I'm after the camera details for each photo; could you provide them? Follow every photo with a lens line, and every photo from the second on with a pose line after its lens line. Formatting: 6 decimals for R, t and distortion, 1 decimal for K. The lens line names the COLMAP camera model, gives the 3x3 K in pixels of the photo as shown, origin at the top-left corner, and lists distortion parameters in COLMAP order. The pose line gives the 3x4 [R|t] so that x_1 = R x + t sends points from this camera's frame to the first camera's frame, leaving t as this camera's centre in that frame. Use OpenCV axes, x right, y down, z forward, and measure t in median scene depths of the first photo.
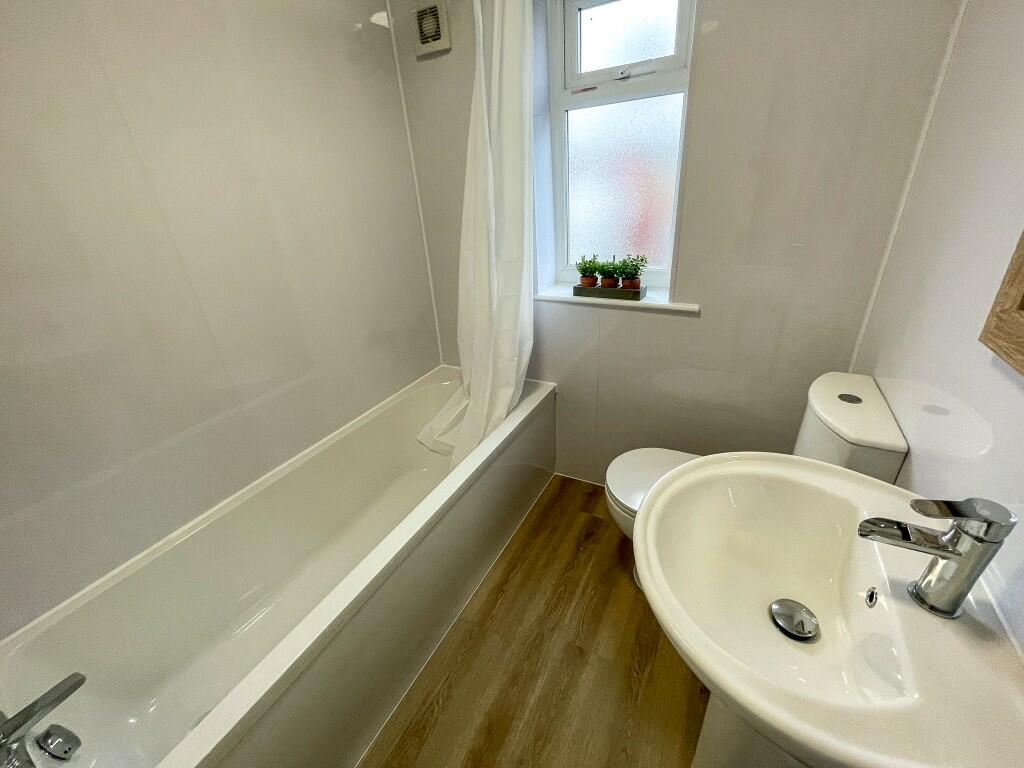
lens RADIAL K [[411.6, 0, 510.8], [0, 411.6, 381.2], [0, 0, 1]] dist [-0.001822, -0.000631]
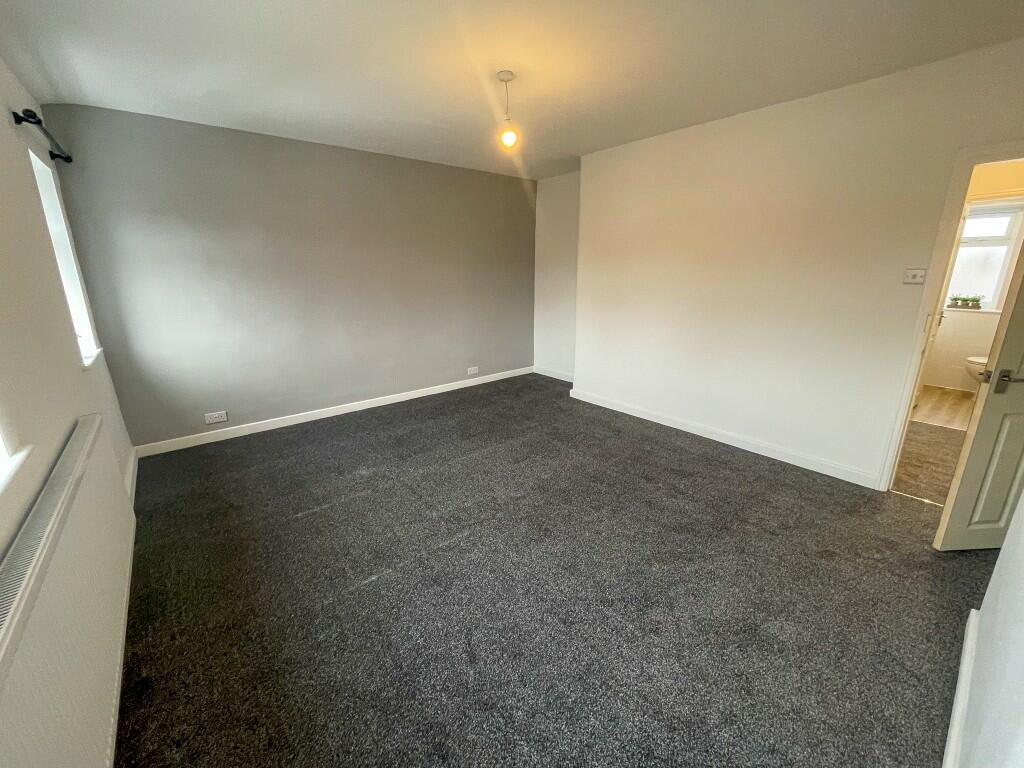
lens RADIAL K [[411.6, 0, 510.8], [0, 411.6, 381.2], [0, 0, 1]] dist [-0.001822, -0.000631]
pose [[0.925270, 0.161304, -0.343304, -1.673820], [-0.221666, 0.964385, -0.144310, 1.439705], [0.307799, 0.209624, 0.928072, -2.592375]]
